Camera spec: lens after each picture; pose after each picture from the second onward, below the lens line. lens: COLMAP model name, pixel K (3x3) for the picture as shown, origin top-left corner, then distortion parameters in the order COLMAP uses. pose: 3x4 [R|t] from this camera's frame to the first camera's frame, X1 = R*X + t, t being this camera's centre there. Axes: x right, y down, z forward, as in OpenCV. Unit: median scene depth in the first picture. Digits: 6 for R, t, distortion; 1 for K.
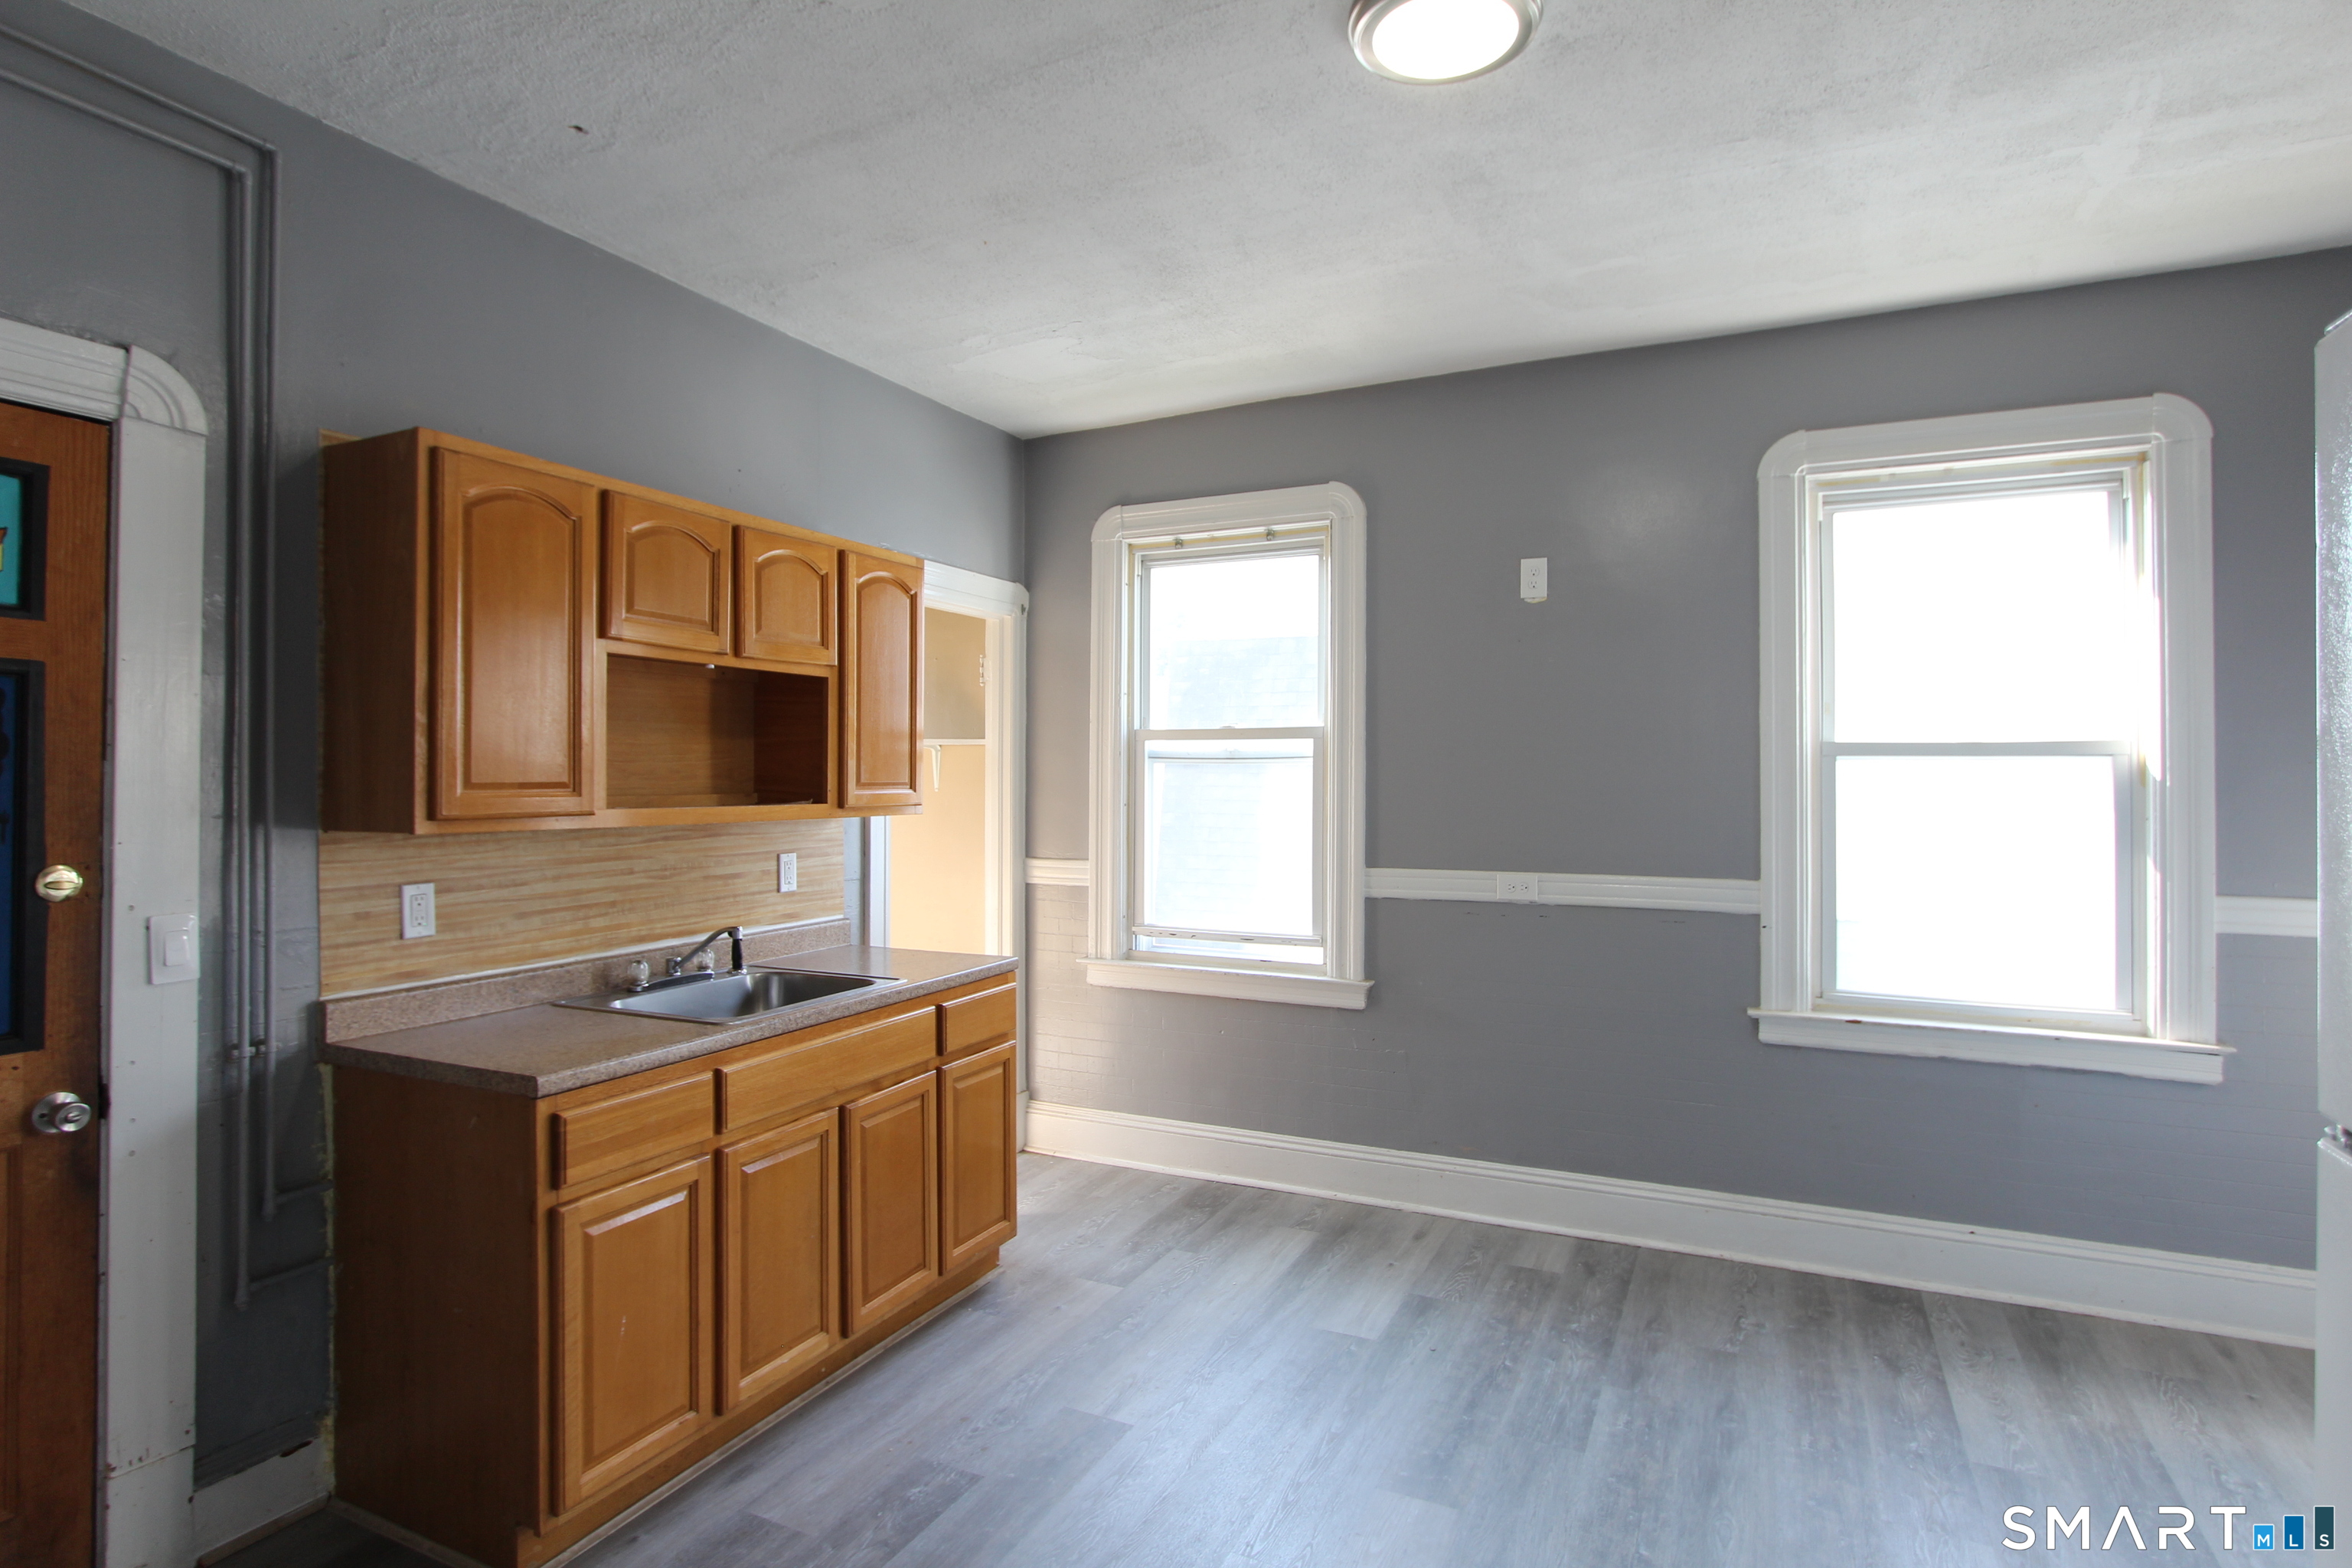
lens RADIAL K [[1227.6, 0, 1176.3], [0, 1227.6, 773.6], [0, 0, 1]] dist [-0.002157, -0.000315]
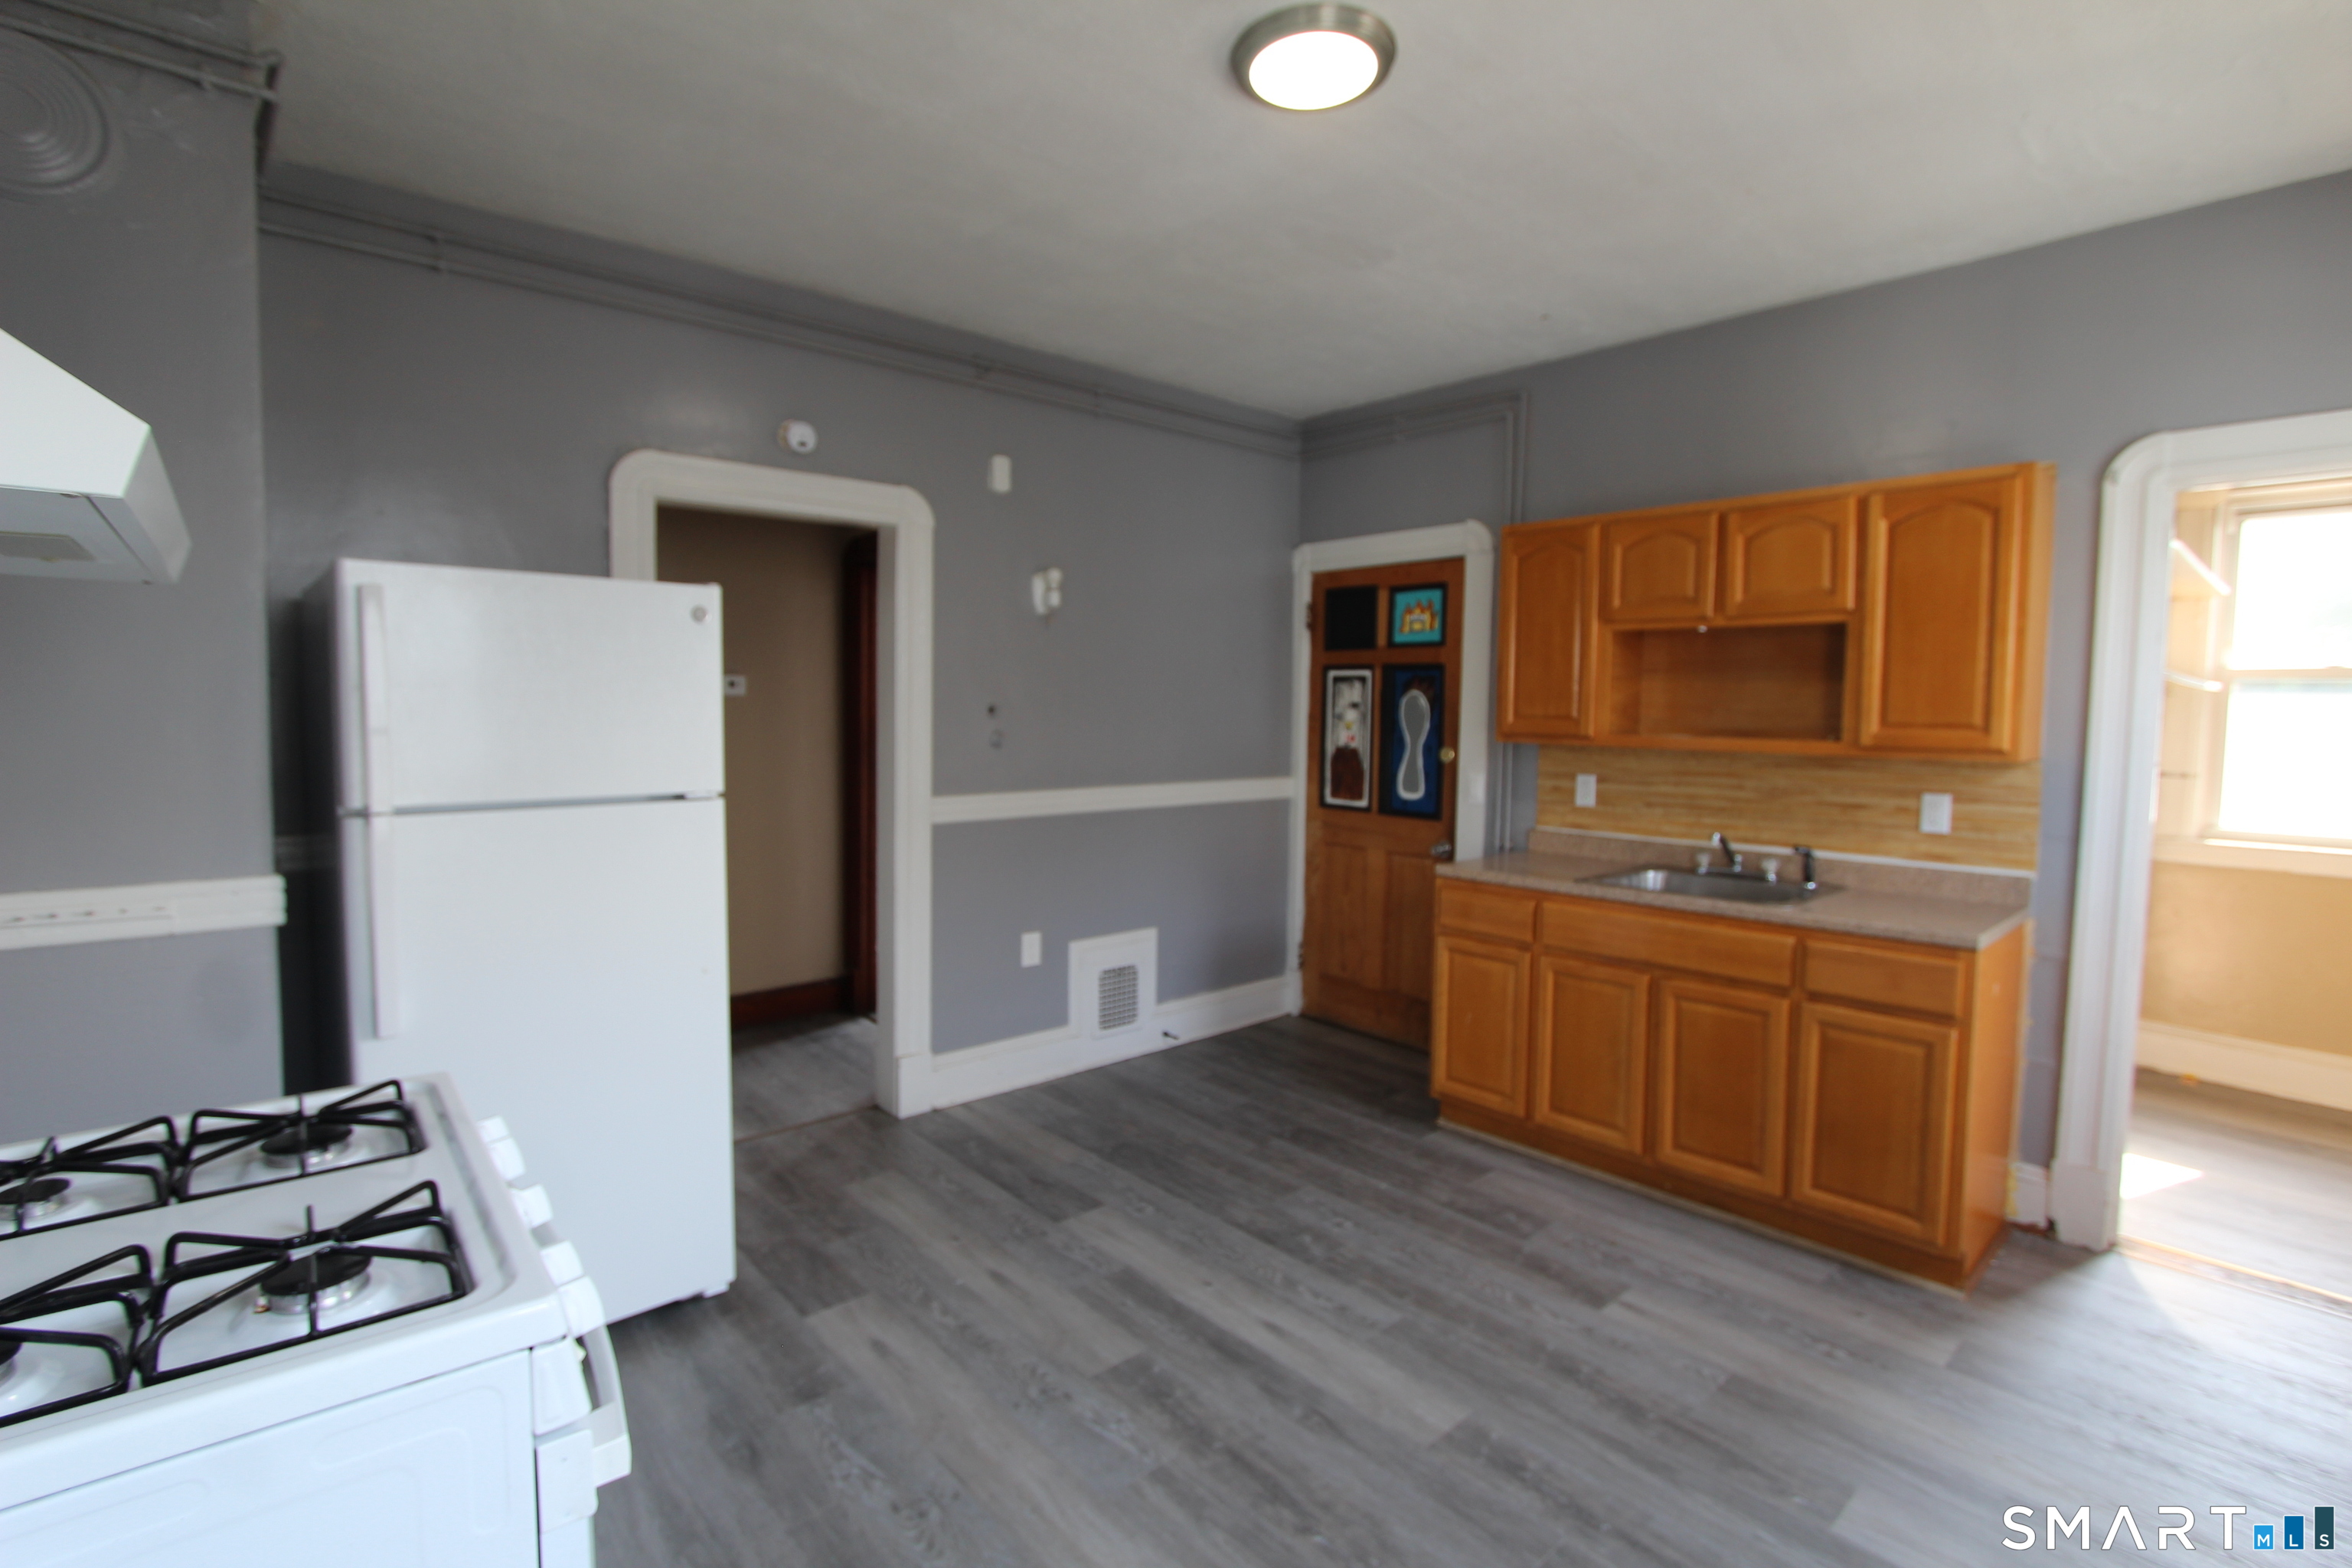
lens RADIAL K [[1084.7, 0, 1174.1], [0, 1084.7, 770.8], [0, 0, 1]] dist [-0.049621, 0.016158]
pose [[-0.385448, 0.050600, -0.921341, 0.896139], [-0.008722, 0.998251, 0.058473, 0.000552], [0.922688, 0.030574, -0.384332, 0.937197]]
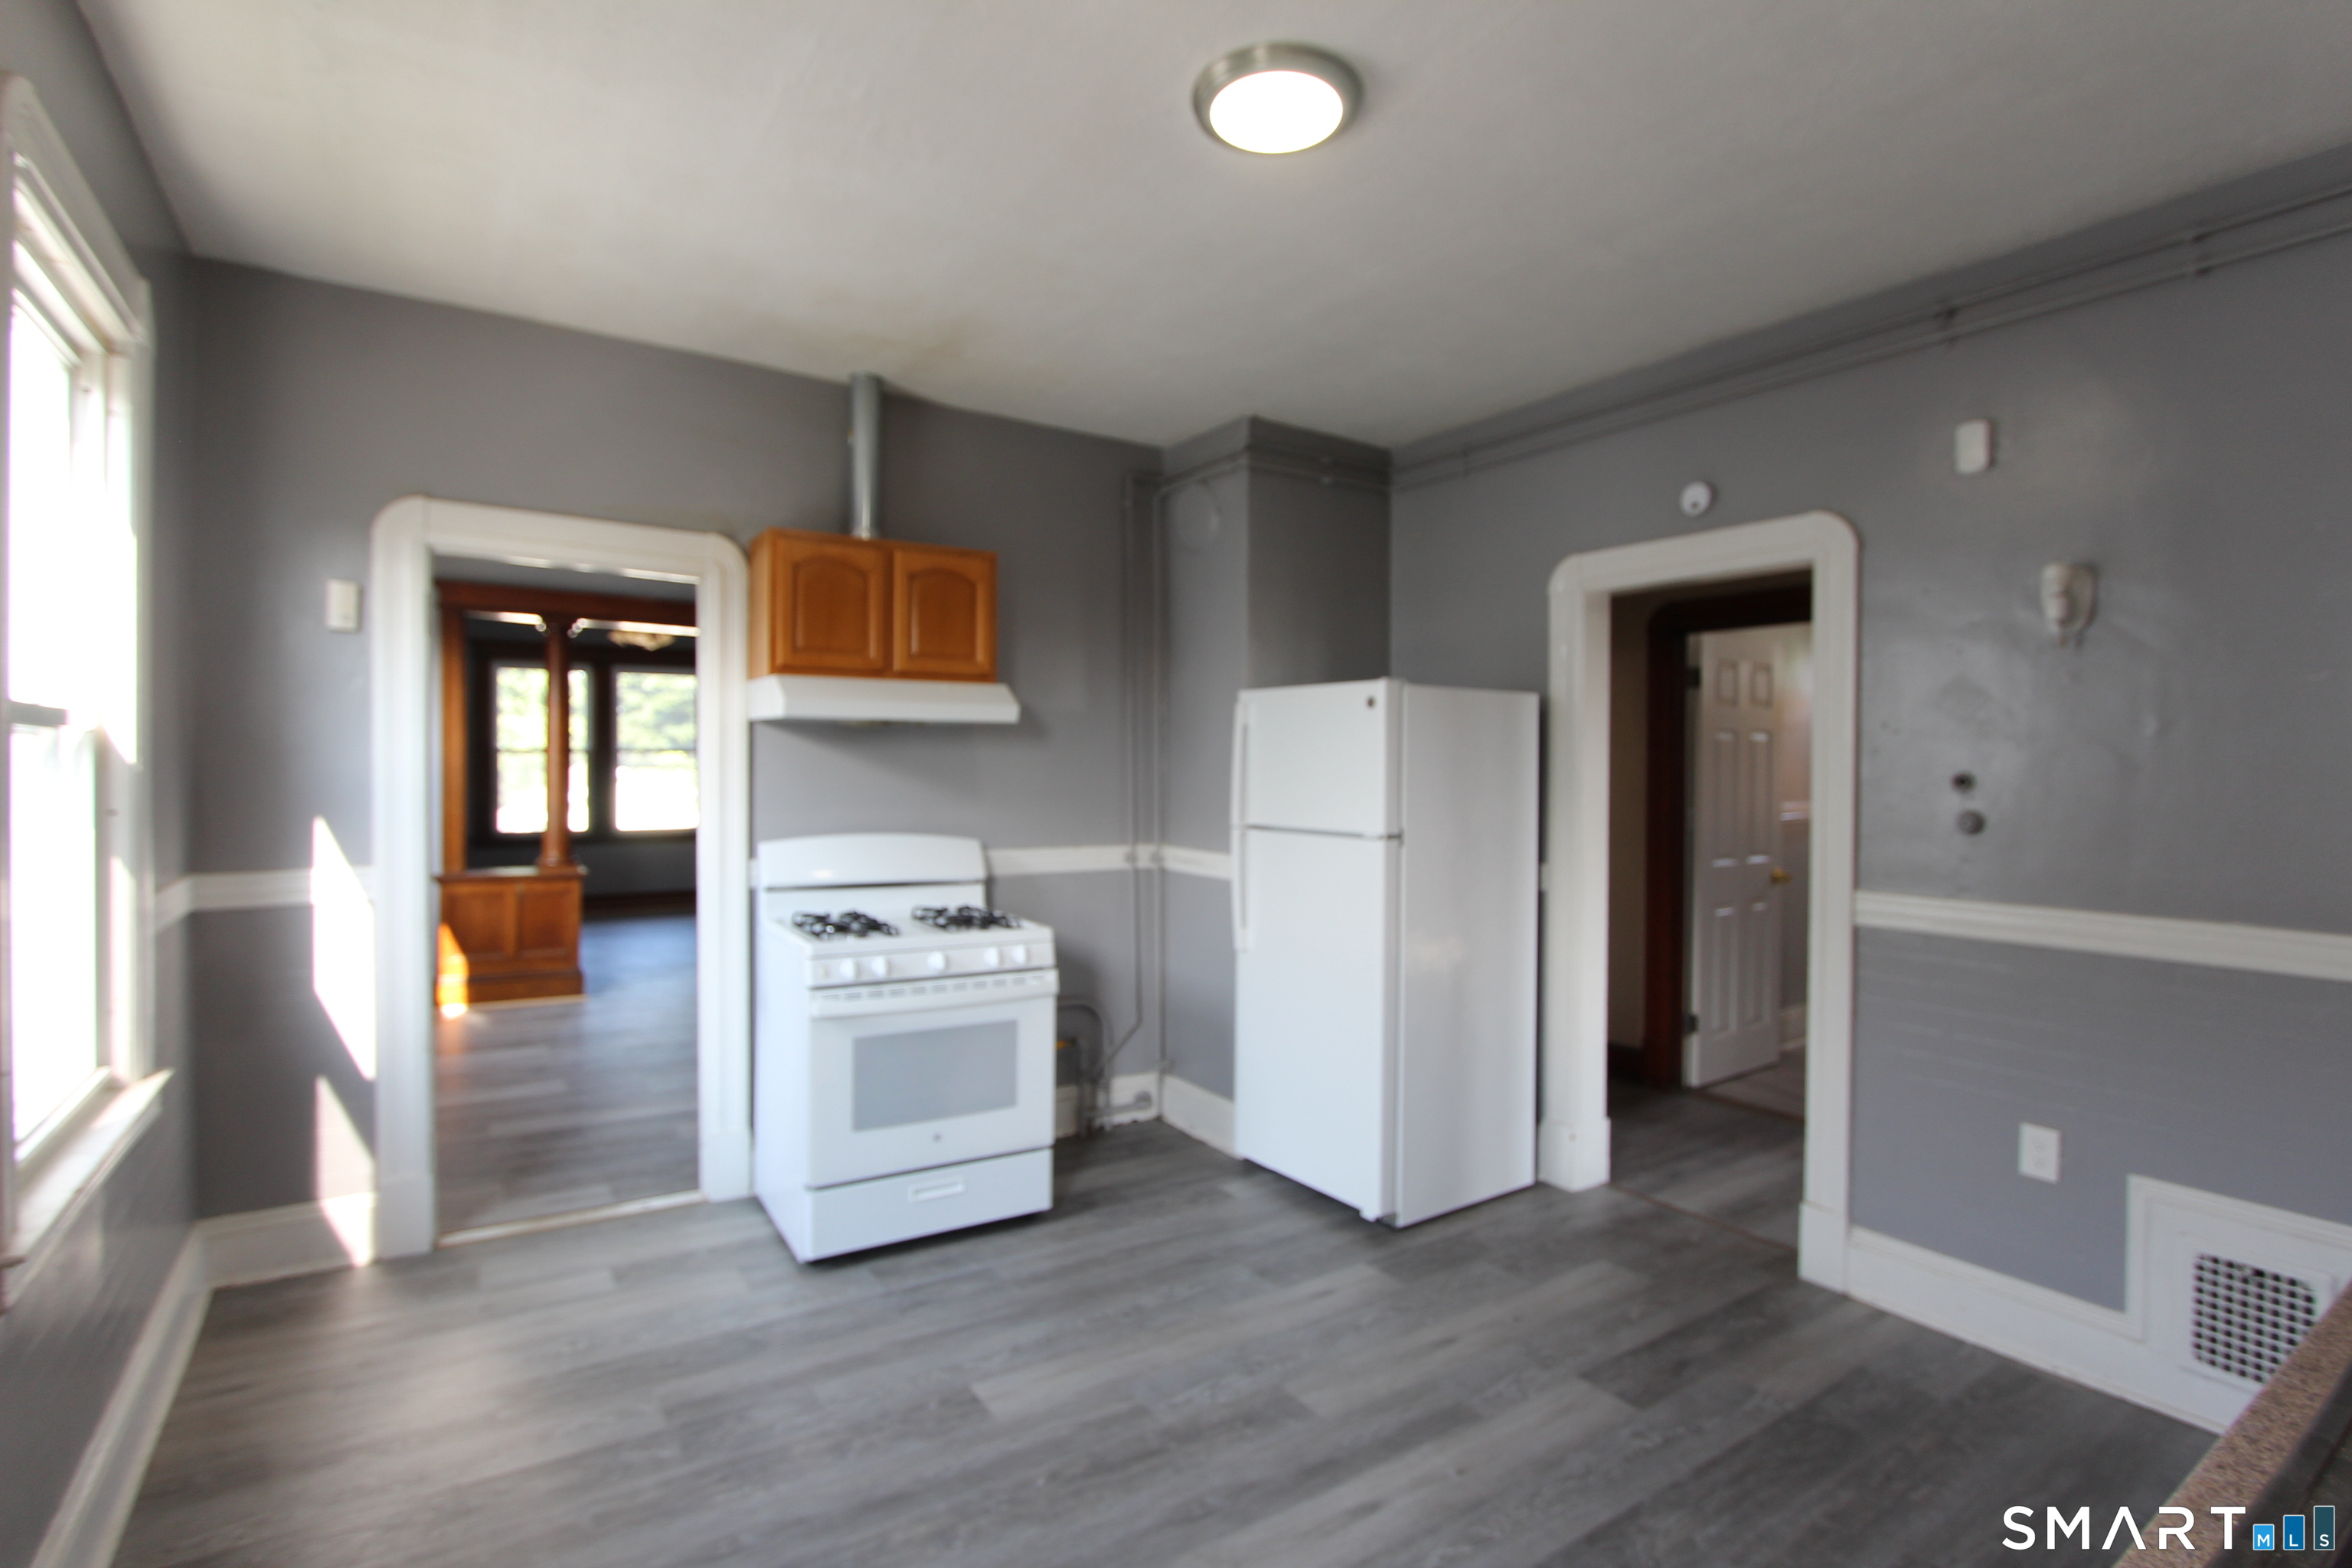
lens RADIAL K [[1129.2, 0, 1176.9], [0, 1129.2, 767.7], [0, 0, 1]] dist [-0.016711, 0.002505]
pose [[-0.859438, -0.012223, 0.511094, -0.173435], [-0.011459, 0.999924, 0.004645, -0.002923], [-0.511112, -0.001865, -0.859512, 1.408231]]
